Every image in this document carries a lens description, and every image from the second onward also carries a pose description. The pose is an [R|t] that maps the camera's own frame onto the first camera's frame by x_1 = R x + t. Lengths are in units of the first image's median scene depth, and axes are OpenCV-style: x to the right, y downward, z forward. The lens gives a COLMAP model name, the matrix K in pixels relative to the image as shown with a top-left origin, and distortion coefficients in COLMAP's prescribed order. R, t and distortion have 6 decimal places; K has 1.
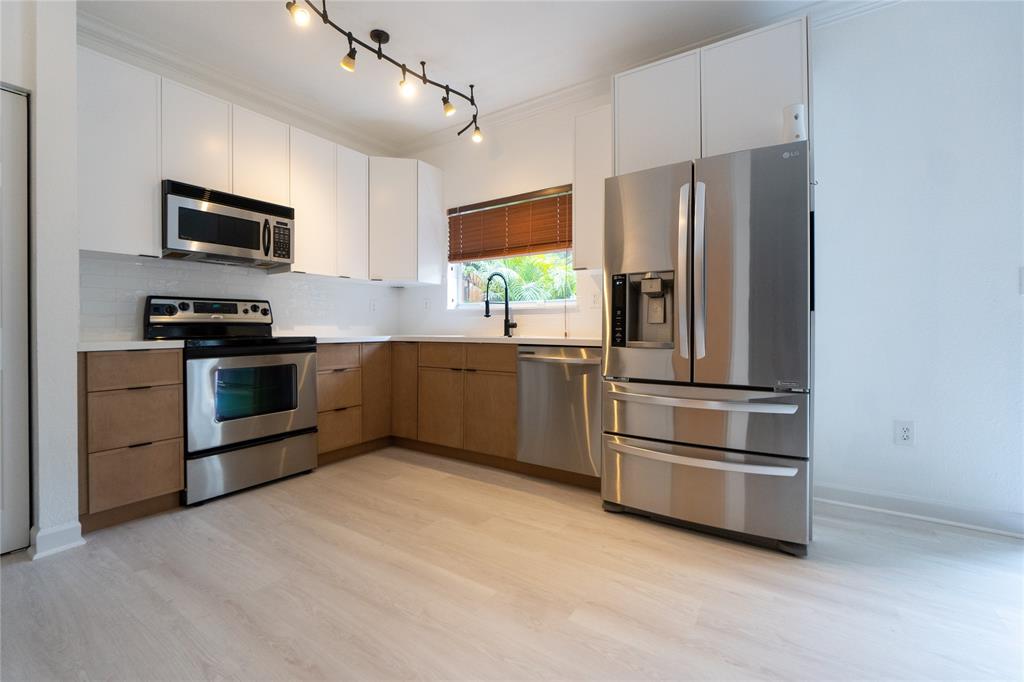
lens RADIAL K [[436.0, 0, 536.9], [0, 436.0, 326.5], [0, 0, 1]] dist [0.000361, 0.000044]
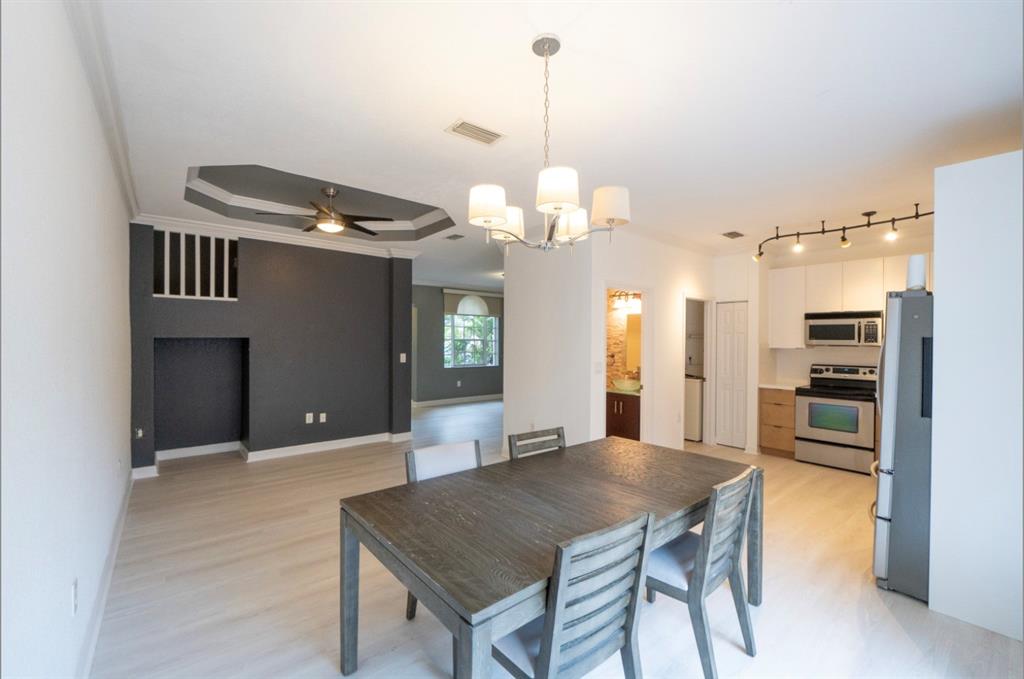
lens RADIAL K [[524.4, 0, 514.6], [0, 524.4, 326.8], [0, 0, 1]] dist [-0.001888, -0.000453]
pose [[-0.238722, -0.007343, -0.971060, 1.702162], [-0.019392, 0.999808, -0.002793, -0.190459], [0.970894, 0.018164, -0.238819, 0.166805]]
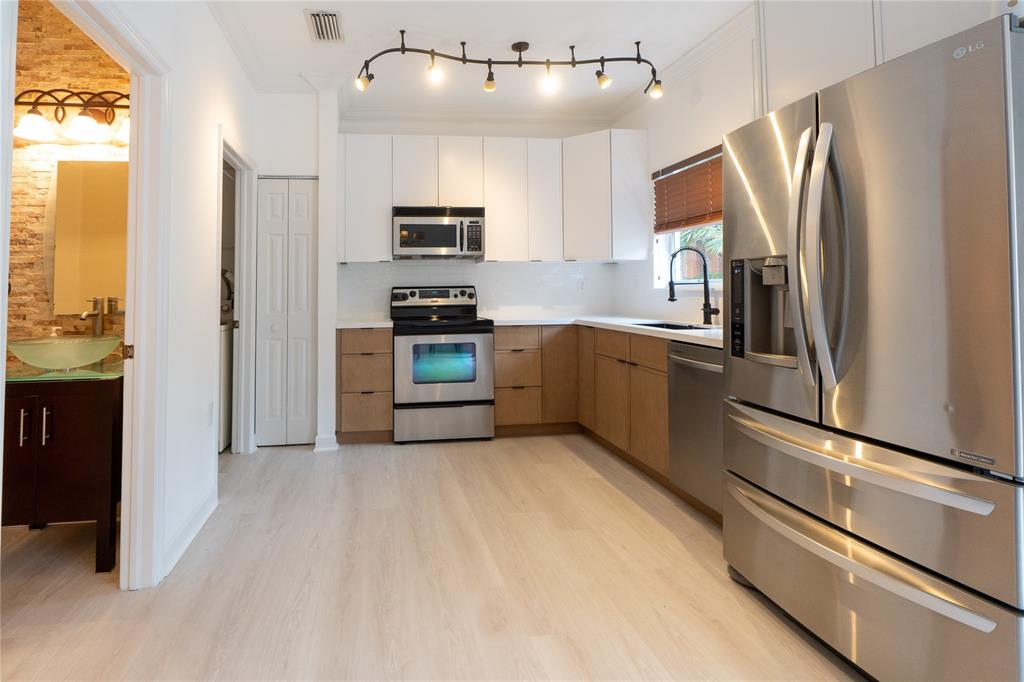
lens RADIAL K [[511.9, 0, 447.6], [0, 511.9, 264.1], [0, 0, 1]] dist [-0.001429, -0.000034]
pose [[0.654597, -0.037721, -0.755036, 0.424267], [0.002583, 0.998860, -0.047663, -0.057484], [0.755974, 0.029250, 0.653948, 0.039079]]
